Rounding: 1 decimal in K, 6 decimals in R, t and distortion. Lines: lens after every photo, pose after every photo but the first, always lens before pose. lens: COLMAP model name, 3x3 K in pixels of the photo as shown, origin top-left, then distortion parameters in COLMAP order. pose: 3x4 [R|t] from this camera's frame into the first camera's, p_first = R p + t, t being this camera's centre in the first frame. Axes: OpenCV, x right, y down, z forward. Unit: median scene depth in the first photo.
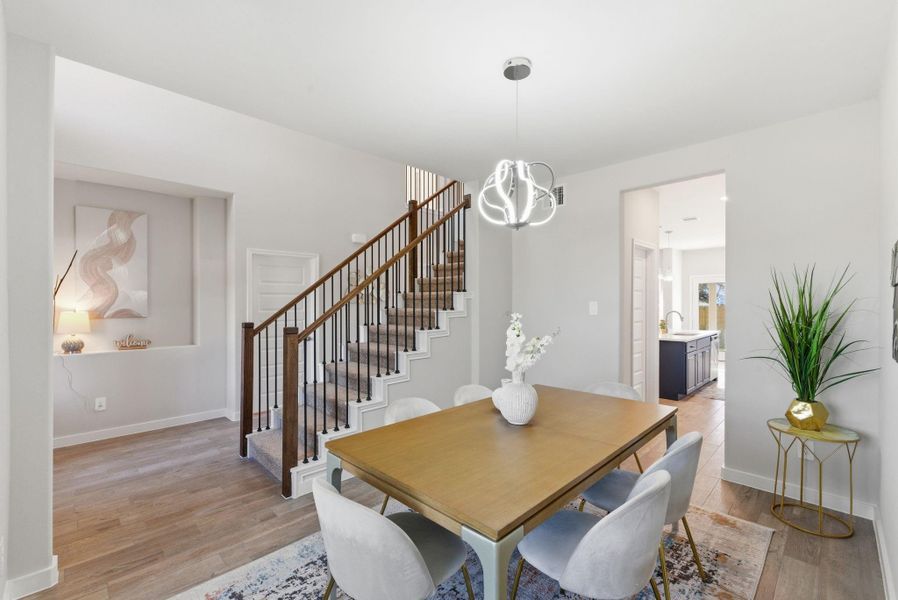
lens RADIAL K [[394.5, 0, 451.6], [0, 394.5, 301.6], [0, 0, 1]] dist [-0.001221, 0.000793]
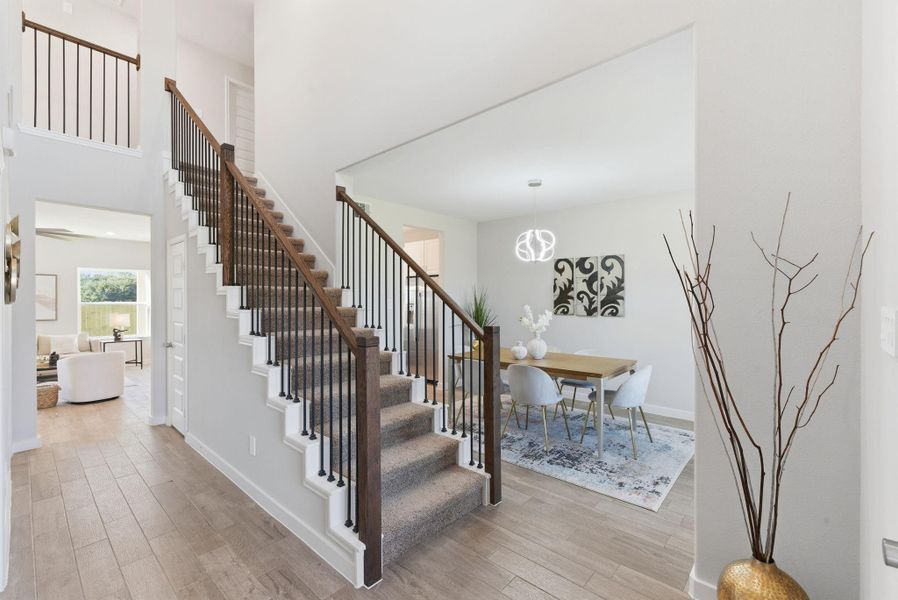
lens RADIAL K [[394.5, 0, 451.6], [0, 394.5, 301.6], [0, 0, 1]] dist [-0.001221, 0.000793]
pose [[-0.073794, 0.005735, 0.997257, -1.803781], [0.000521, 0.999984, -0.005712, 0.018181], [-0.997273, 0.000098, -0.073796, 1.557773]]
